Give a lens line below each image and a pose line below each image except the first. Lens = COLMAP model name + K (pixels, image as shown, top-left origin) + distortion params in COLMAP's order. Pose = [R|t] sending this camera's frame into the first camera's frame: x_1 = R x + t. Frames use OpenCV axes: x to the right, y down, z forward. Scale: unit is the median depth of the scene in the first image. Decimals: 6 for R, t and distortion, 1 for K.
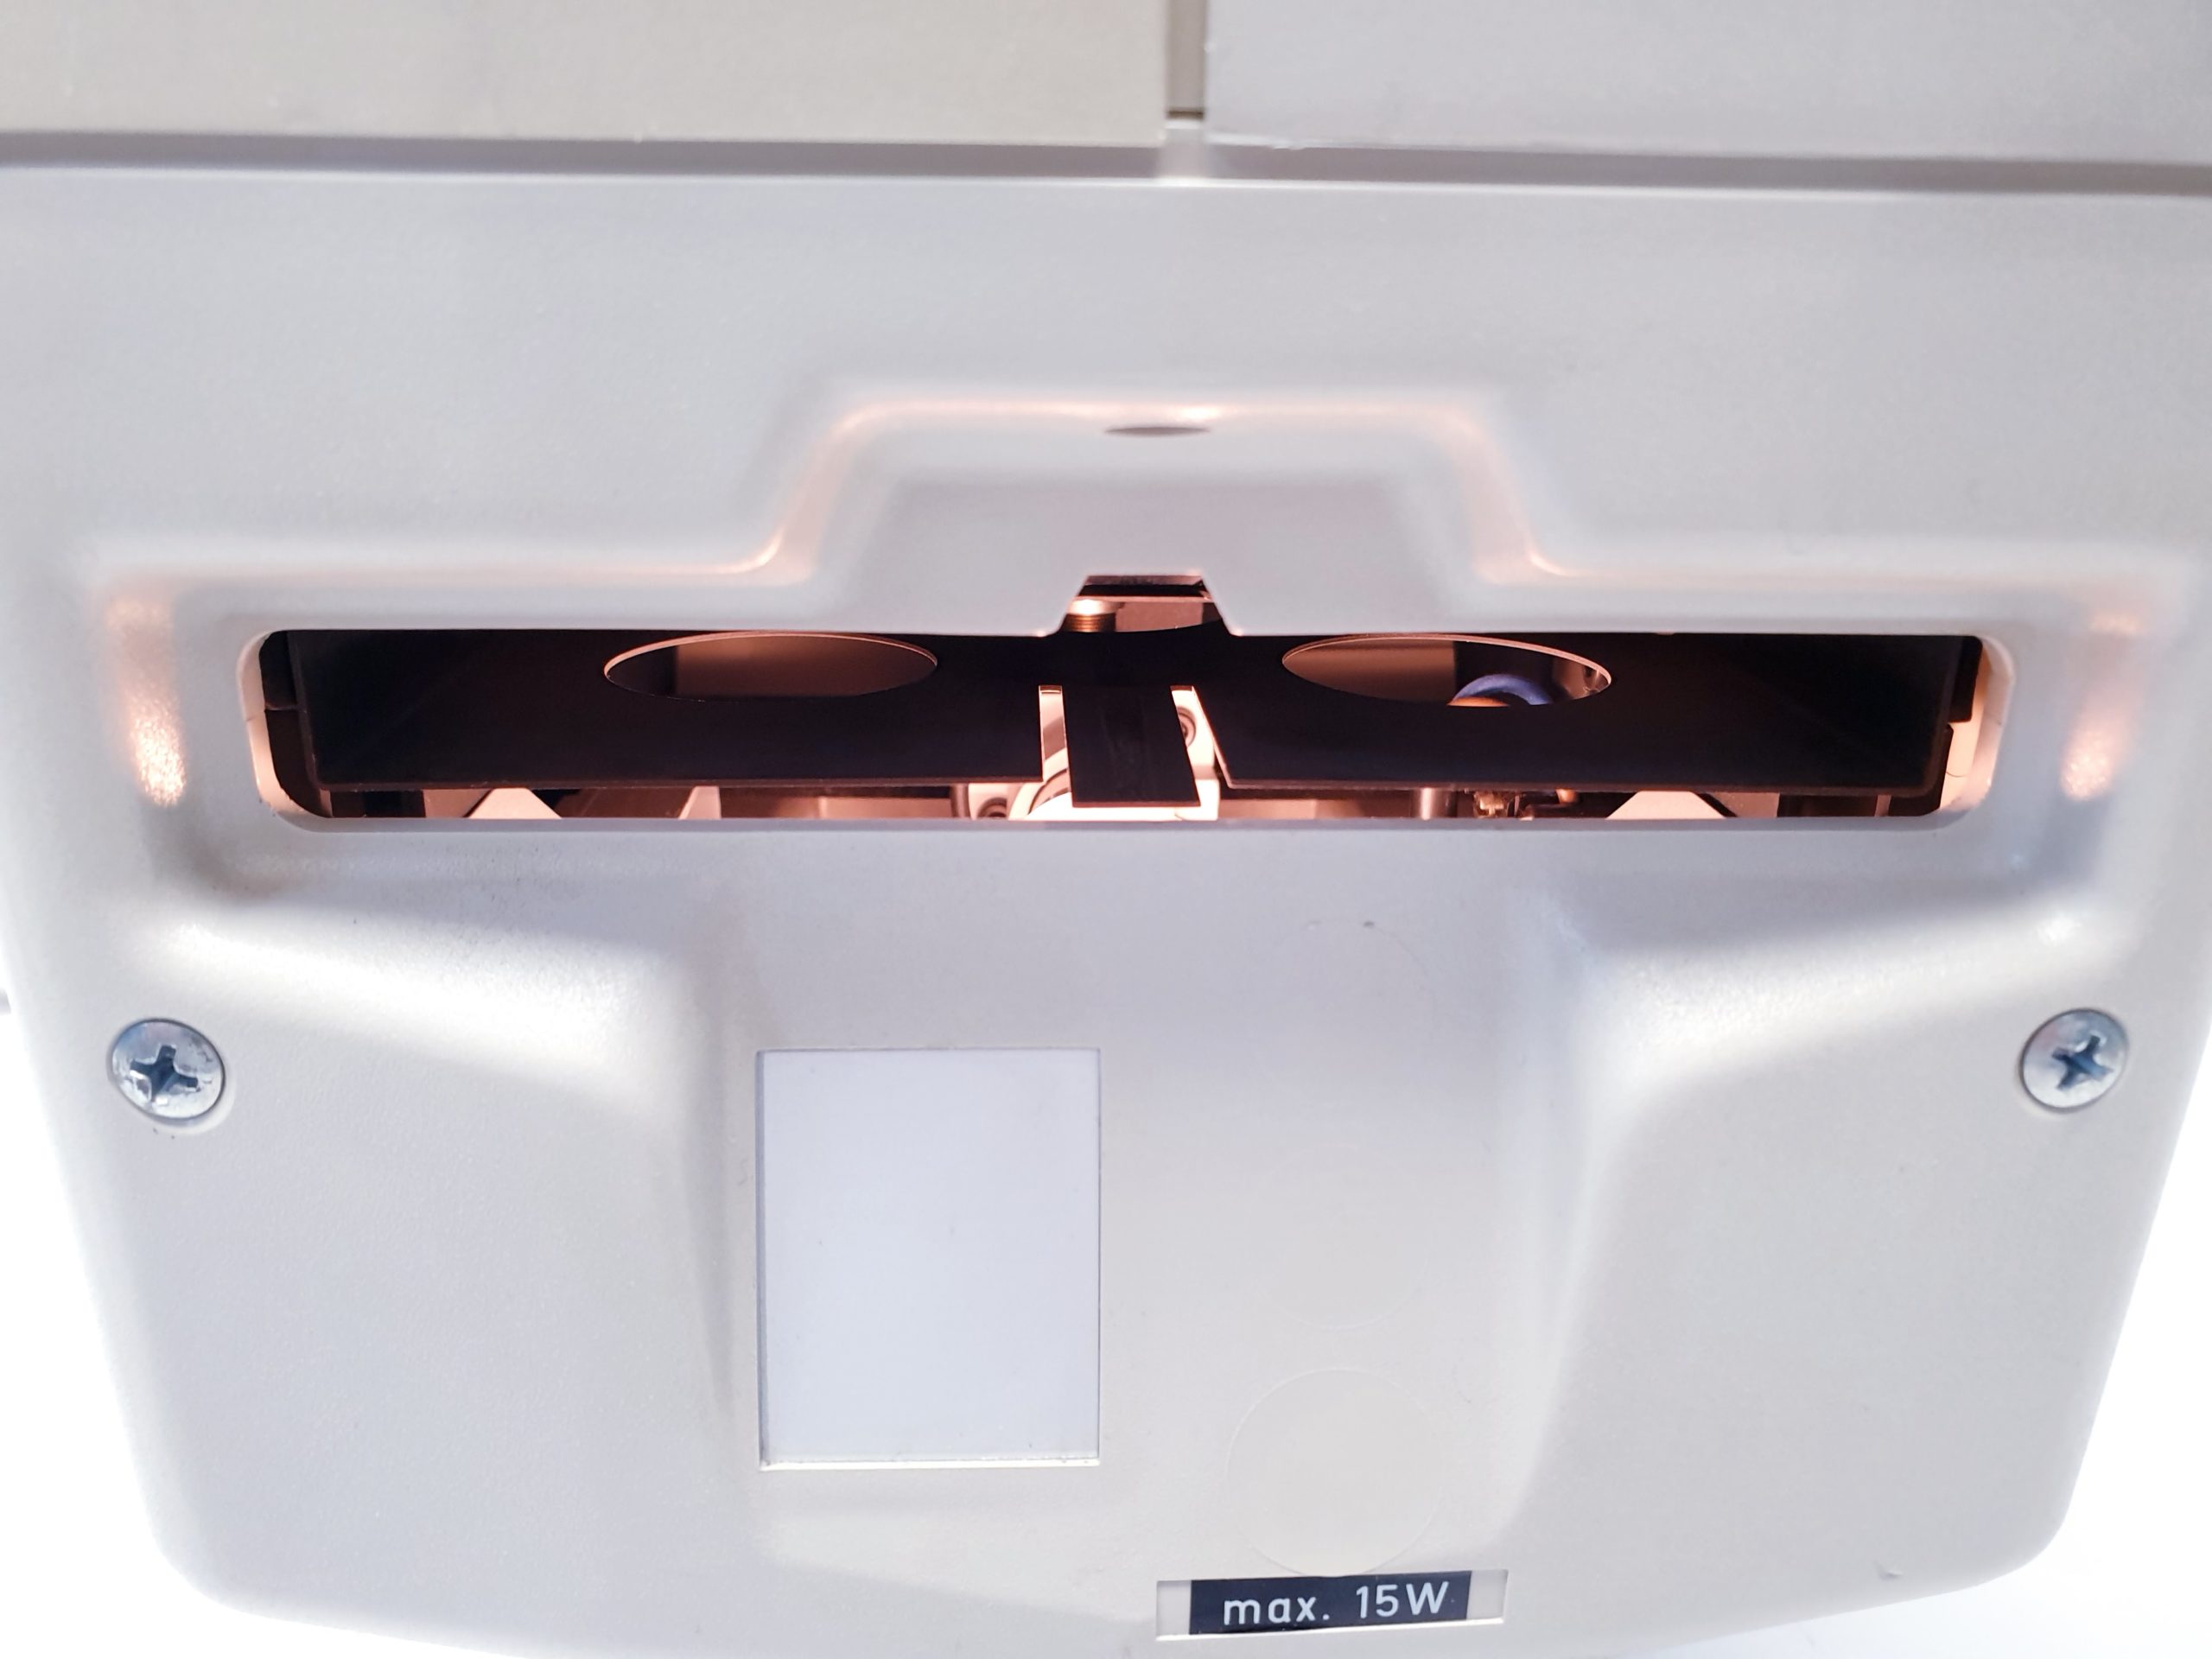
lens RADIAL K [[1777.3, 0, 1106.0], [0, 1777.3, 829.5], [0, 0, 1]] dist [0.008036, -0.016098]
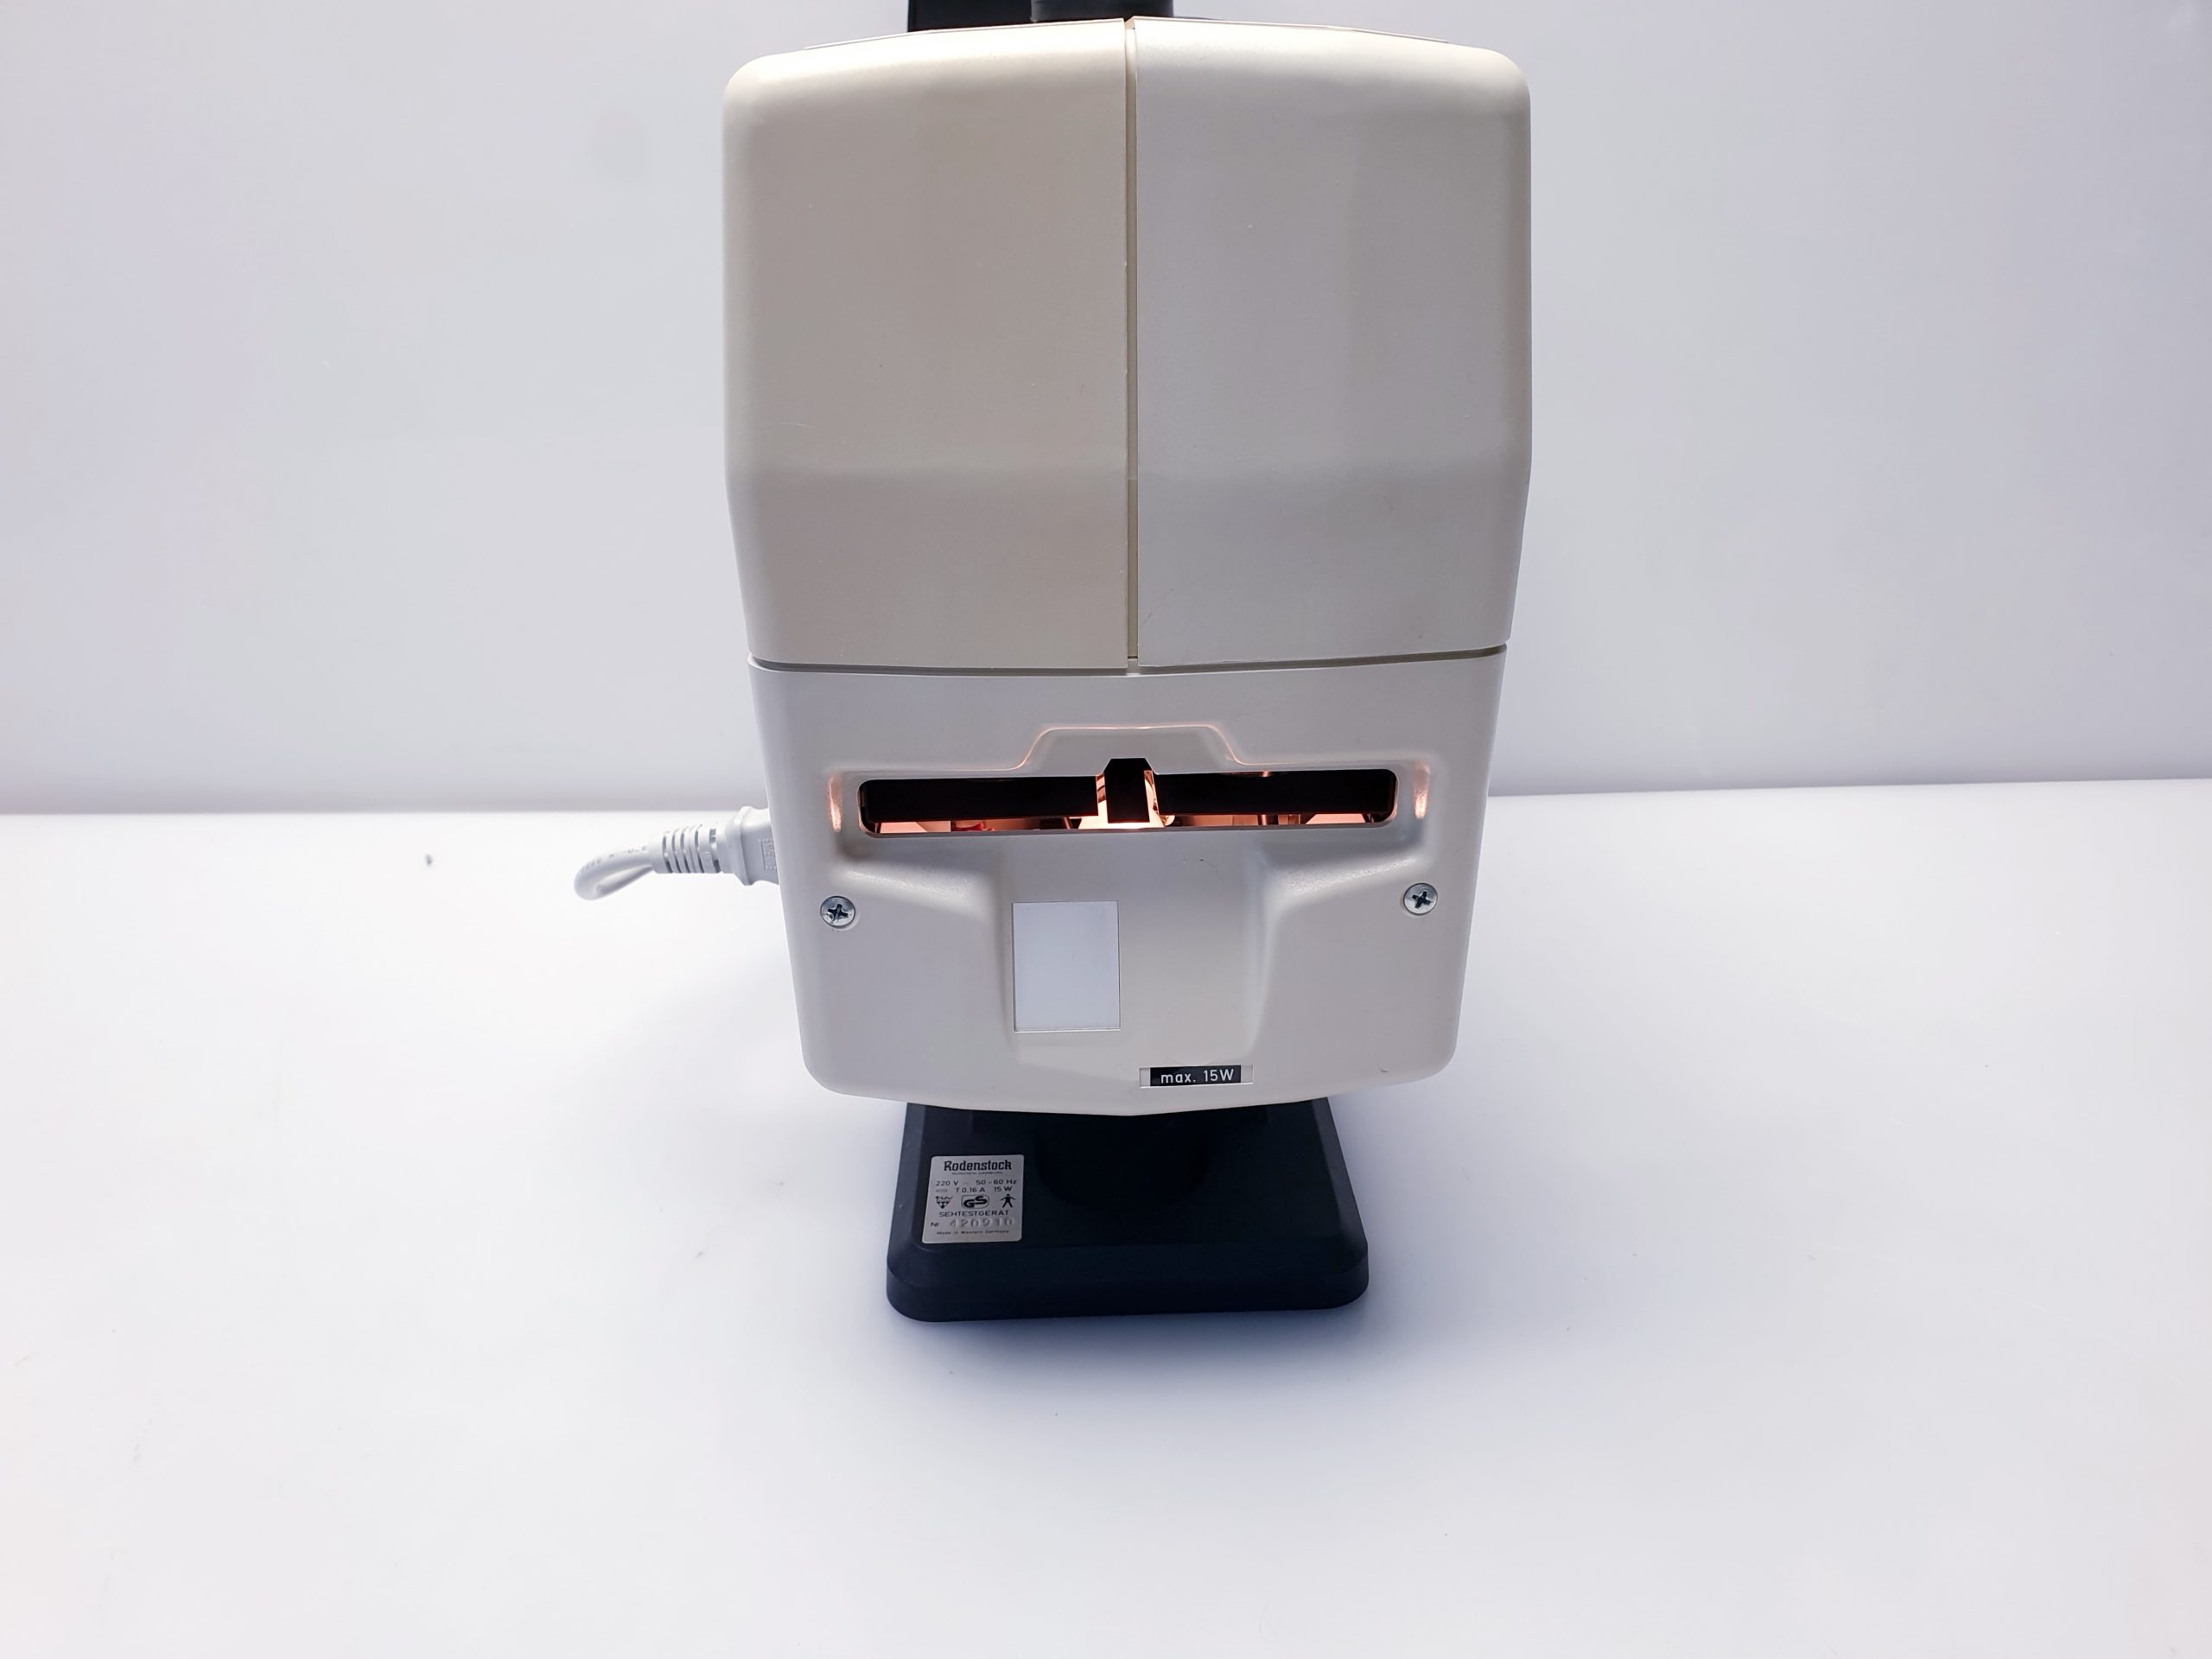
lens RADIAL K [[1777.3, 0, 1106.0], [0, 1777.3, 829.5], [0, 0, 1]] dist [0.008036, -0.016098]
pose [[0.999412, -0.018089, -0.029130, 0.071613], [0.020237, 0.996960, 0.075246, -0.248245], [0.027681, -0.075792, 0.996739, -2.202671]]
